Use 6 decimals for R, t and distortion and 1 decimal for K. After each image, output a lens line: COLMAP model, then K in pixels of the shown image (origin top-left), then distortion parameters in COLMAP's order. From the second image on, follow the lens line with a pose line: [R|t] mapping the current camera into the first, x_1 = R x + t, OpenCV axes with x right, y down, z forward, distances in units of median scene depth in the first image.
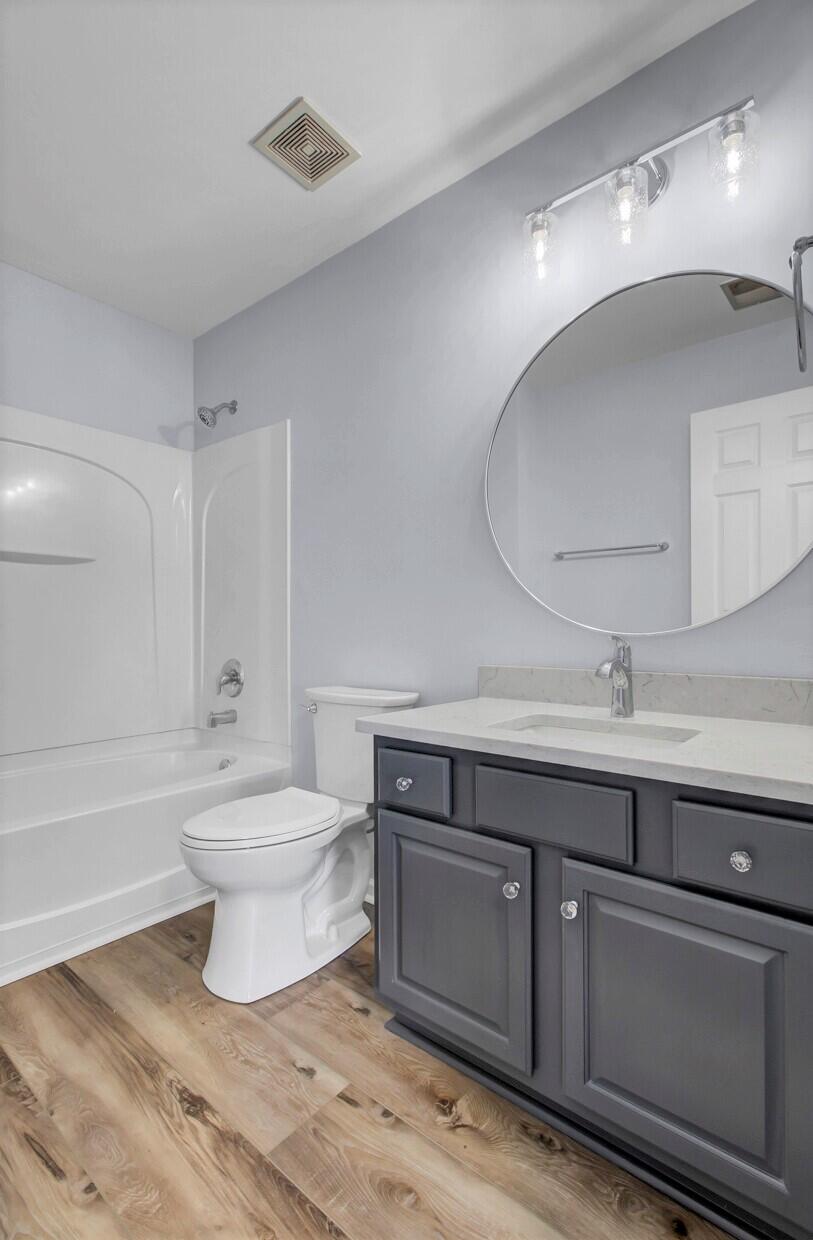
lens RADIAL K [[582.6, 0, 406.5], [0, 582.6, 620.0], [0, 0, 1]] dist [0.002401, 0.000744]
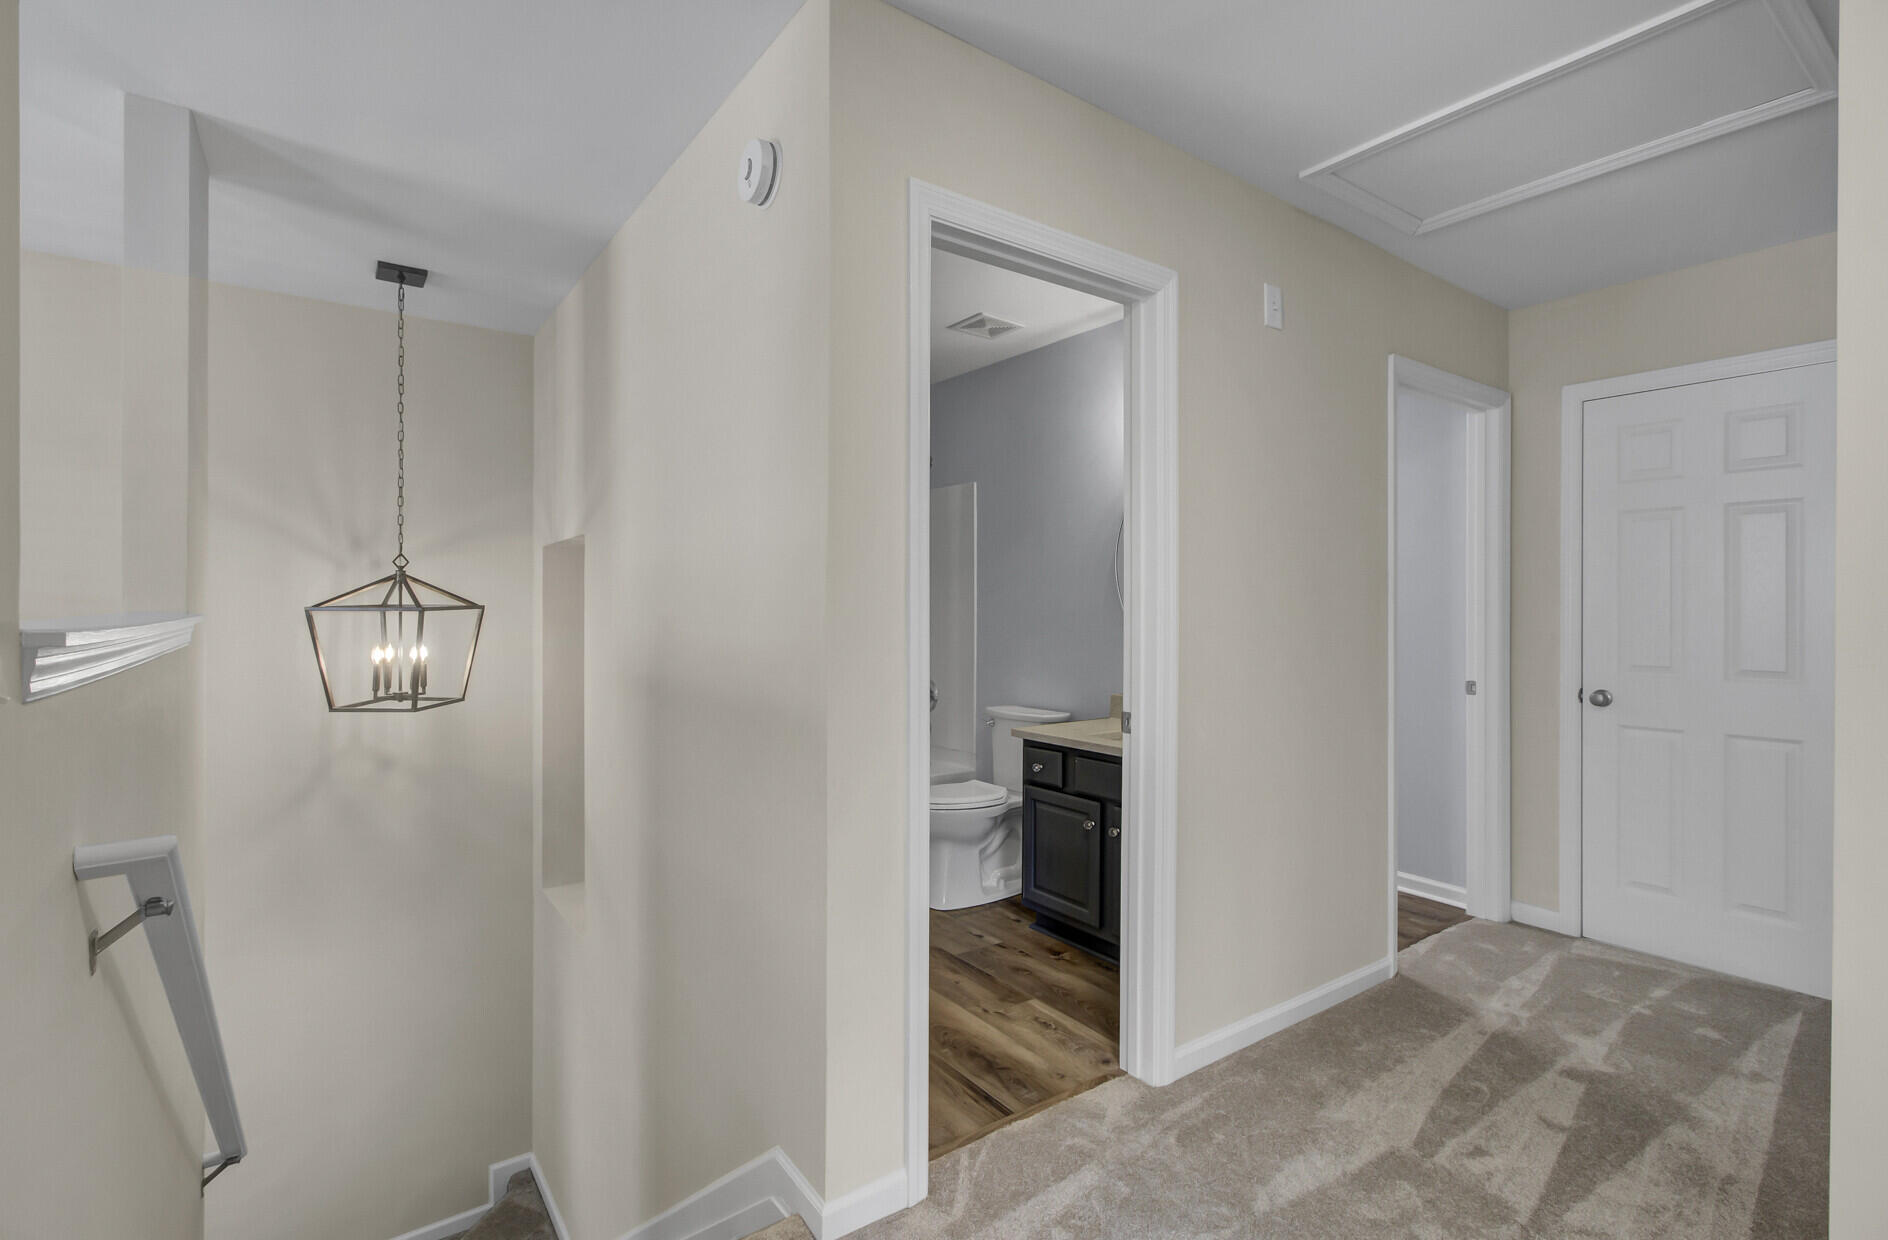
lens RADIAL K [[887.0, 0, 937.5], [0, 887.0, 602.0], [0, 0, 1]] dist [0.002401, 0.000744]
pose [[0.967493, 0.008085, -0.252768, 0.324111], [-0.007338, 0.999965, 0.003899, -0.179316], [0.252791, -0.001918, 0.967519, -1.376158]]
